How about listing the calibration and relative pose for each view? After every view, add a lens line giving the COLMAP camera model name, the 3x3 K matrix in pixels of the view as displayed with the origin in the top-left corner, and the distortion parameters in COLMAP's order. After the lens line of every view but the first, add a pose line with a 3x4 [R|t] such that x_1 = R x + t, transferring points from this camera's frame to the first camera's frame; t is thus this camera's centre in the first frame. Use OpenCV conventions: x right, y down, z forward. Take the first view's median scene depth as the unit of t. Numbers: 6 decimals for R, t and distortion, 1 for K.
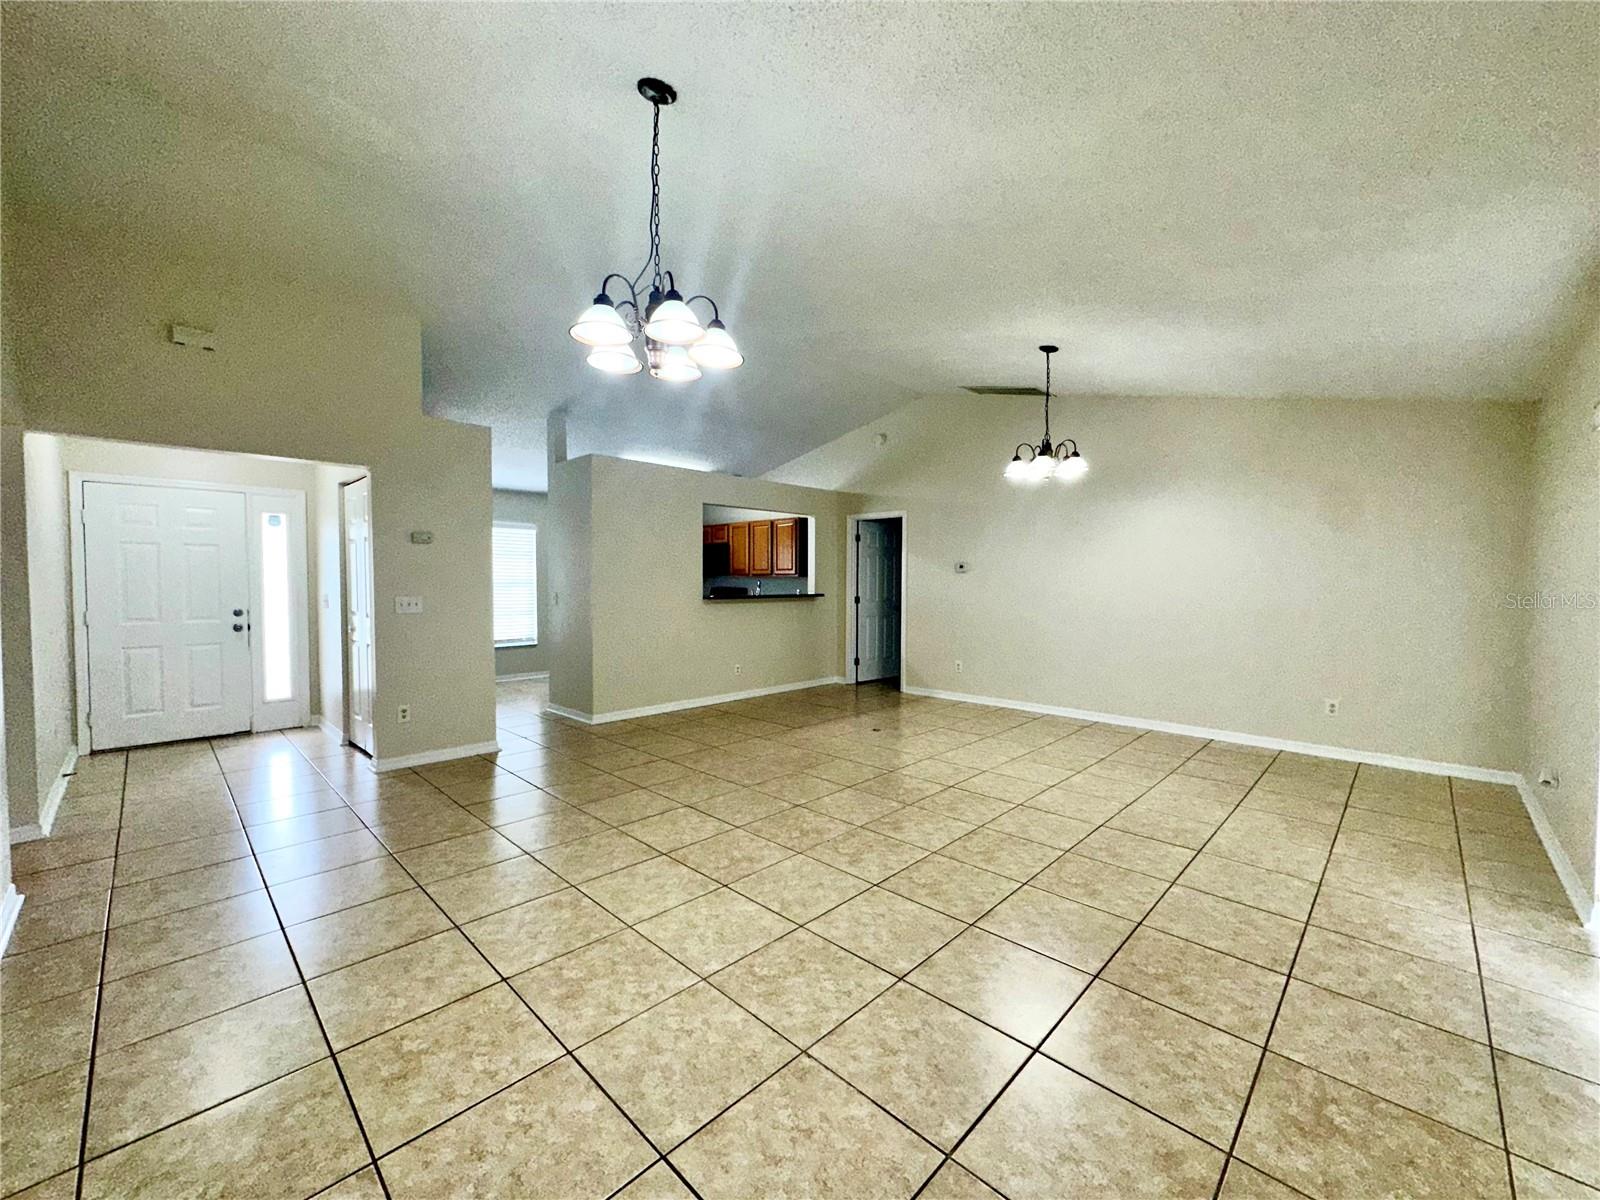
lens RADIAL K [[638.0, 0, 805.0], [0, 638.0, 599.0], [0, 0, 1]] dist [-0.003229, 0.000082]
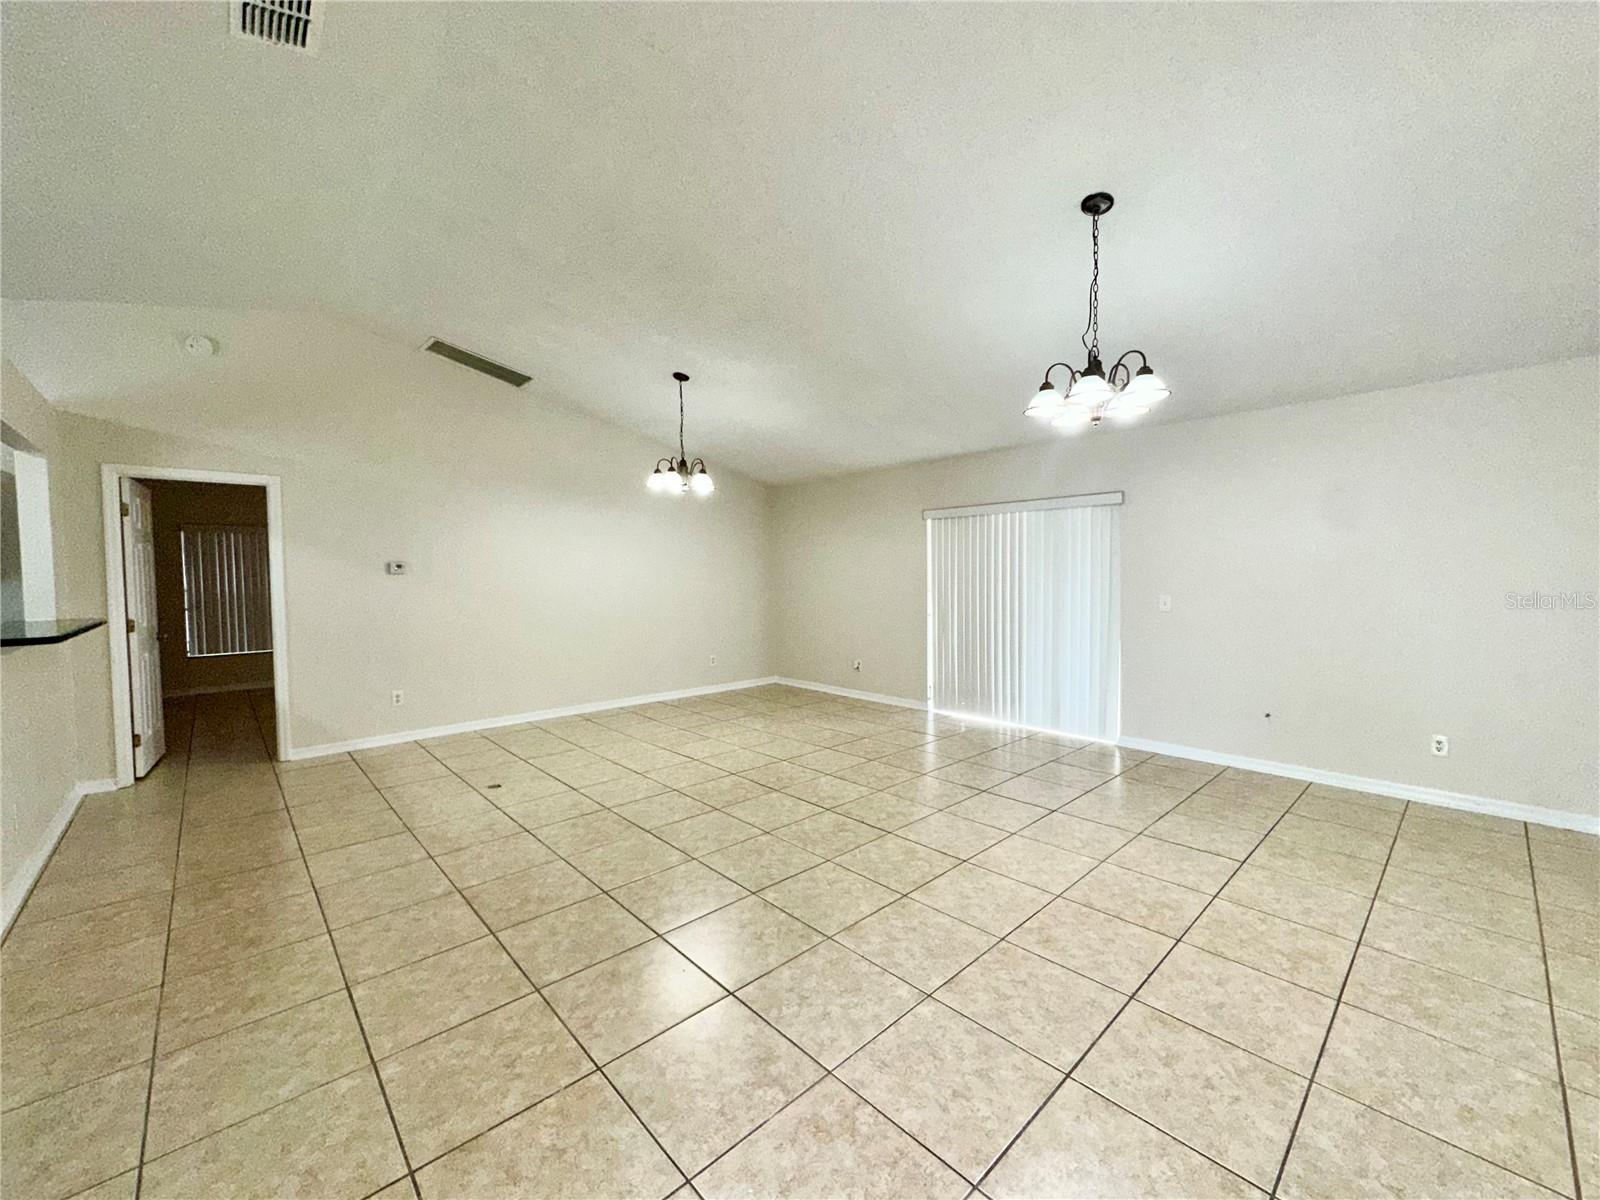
lens RADIAL K [[638.0, 0, 805.0], [0, 638.0, 599.0], [0, 0, 1]] dist [-0.003229, 0.000082]
pose [[0.052709, -0.046709, 0.997517, -0.915605], [0.040348, 0.998189, 0.044608, -0.048461], [-0.997794, 0.037896, 0.054499, 0.898972]]
